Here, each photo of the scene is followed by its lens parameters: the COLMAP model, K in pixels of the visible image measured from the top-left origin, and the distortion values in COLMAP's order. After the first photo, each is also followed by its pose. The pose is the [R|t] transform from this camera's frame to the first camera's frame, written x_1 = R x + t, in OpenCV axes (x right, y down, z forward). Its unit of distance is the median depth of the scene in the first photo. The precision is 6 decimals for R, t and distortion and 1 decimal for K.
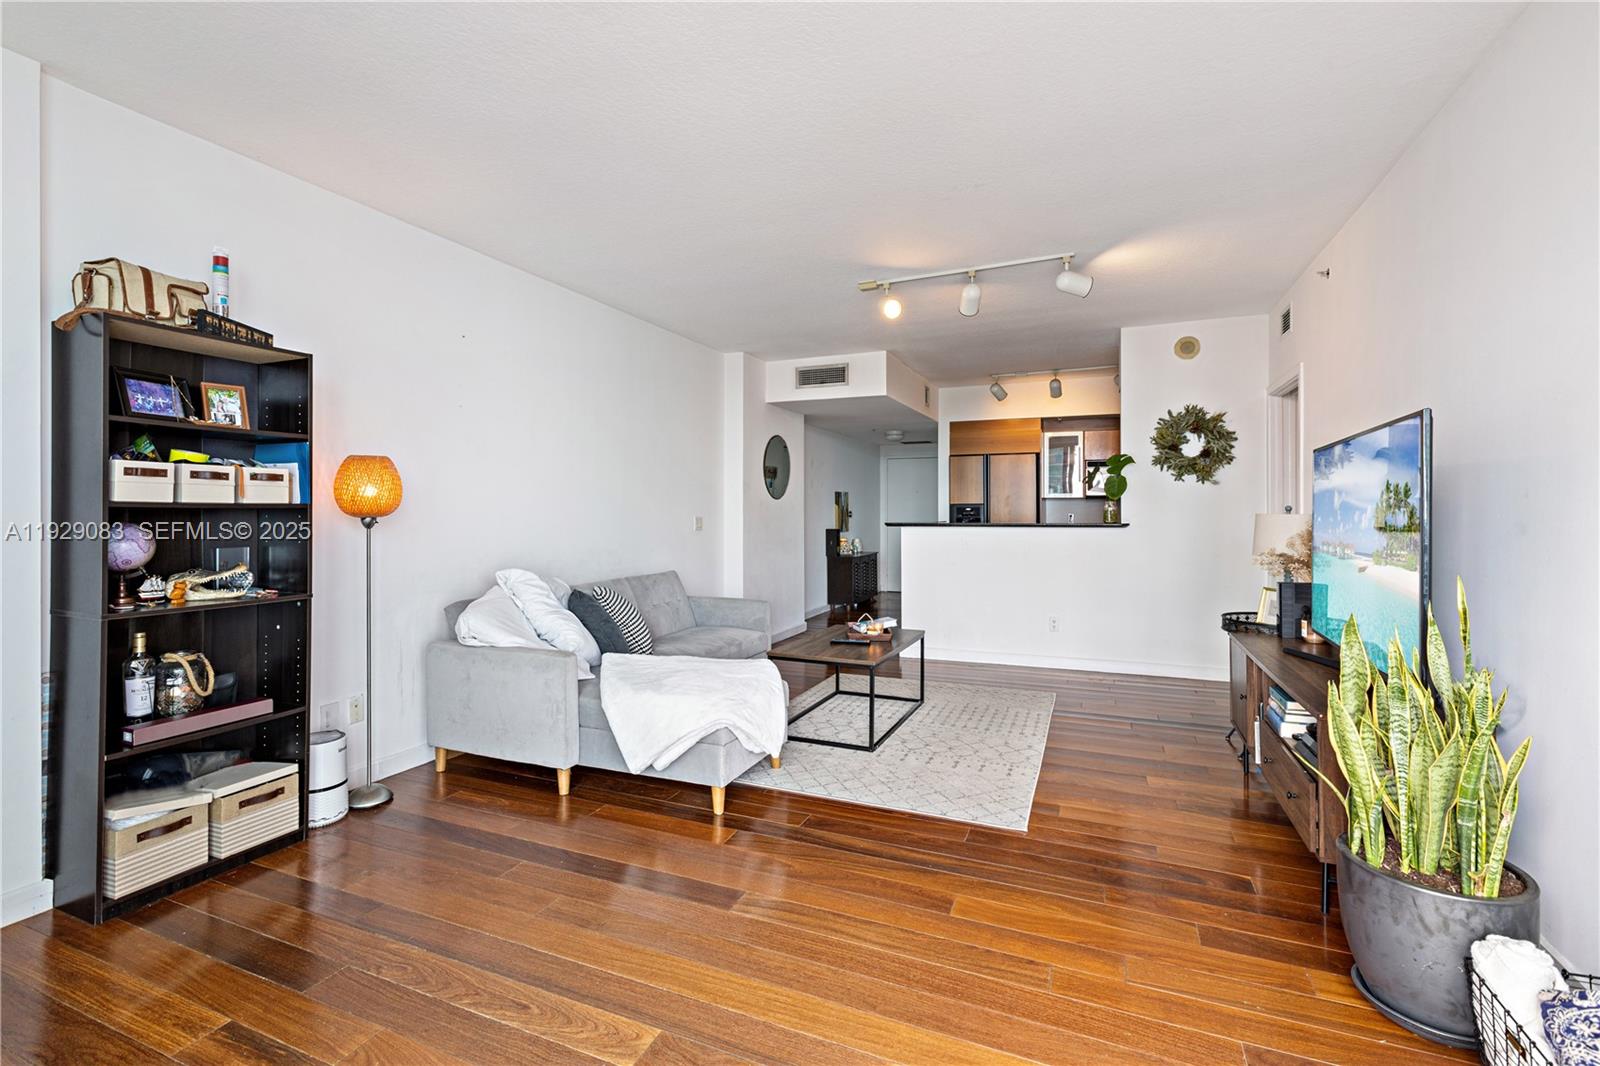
lens RADIAL K [[723.7, 0, 786.5], [0, 723.7, 513.4], [0, 0, 1]] dist [0.002955, -0.000844]
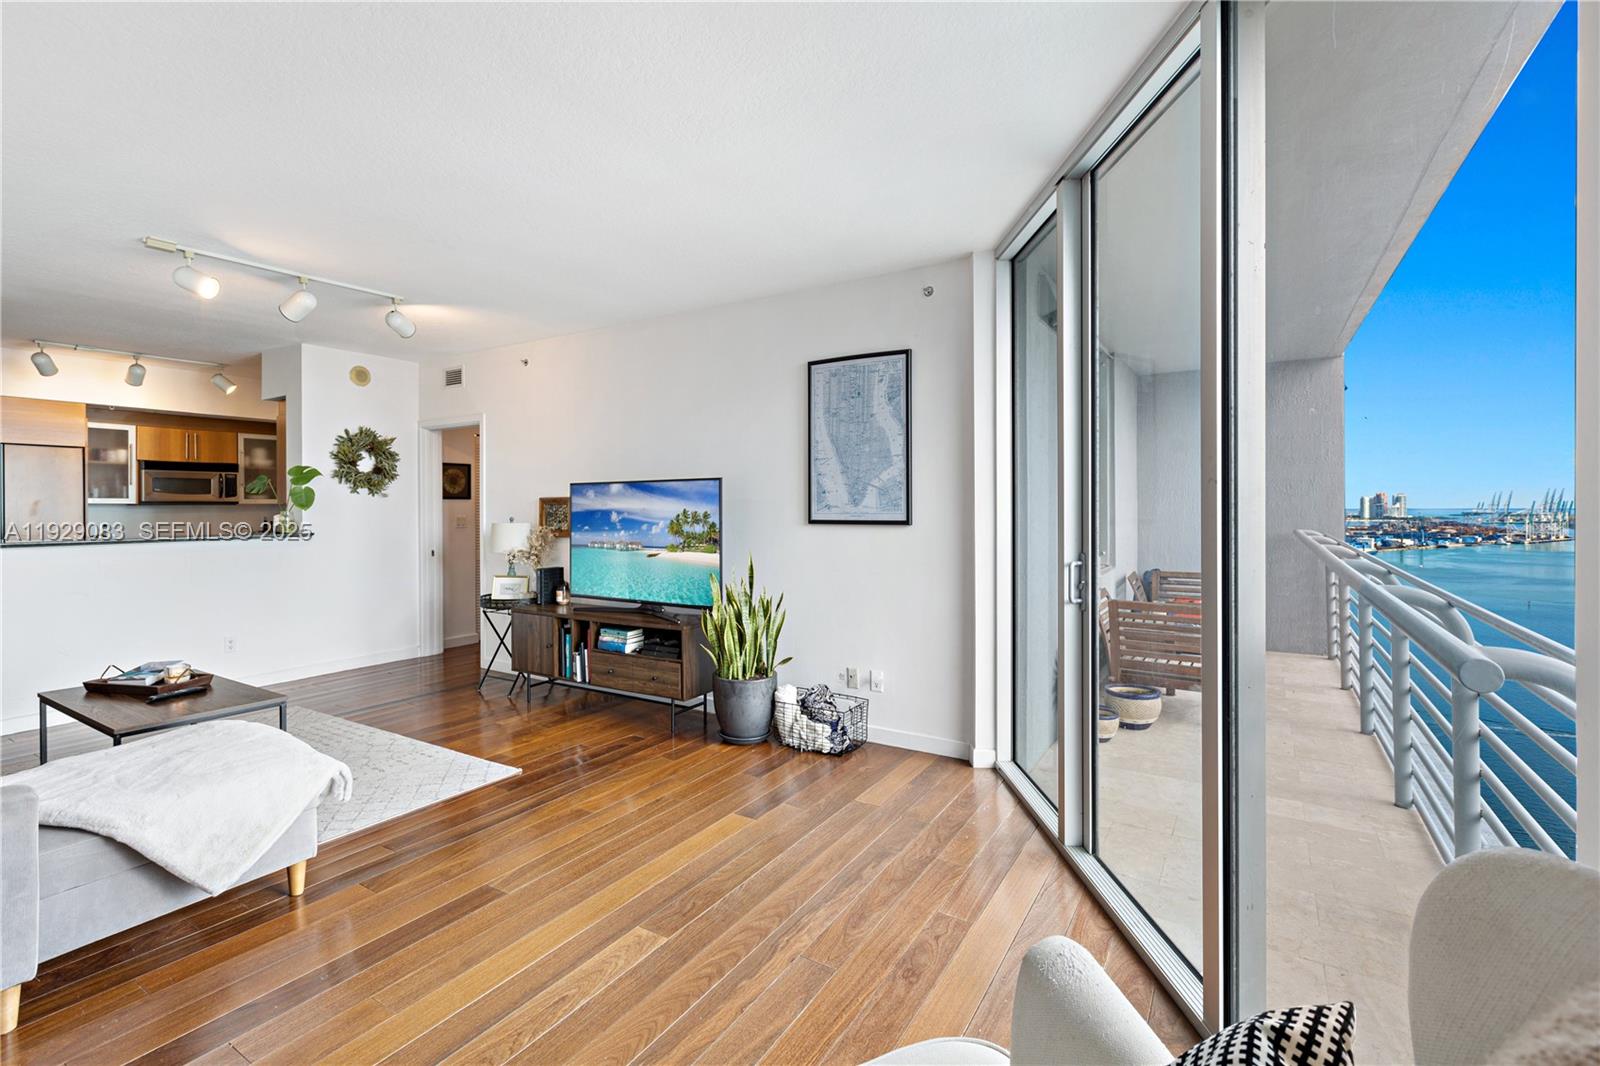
lens RADIAL K [[723.7, 0, 786.5], [0, 723.7, 513.4], [0, 0, 1]] dist [0.002955, -0.000844]
pose [[0.153942, -0.009918, 0.988030, -0.478235], [0.006901, 0.999936, 0.008962, -0.019726], [-0.988056, 0.005439, 0.154001, 0.171552]]
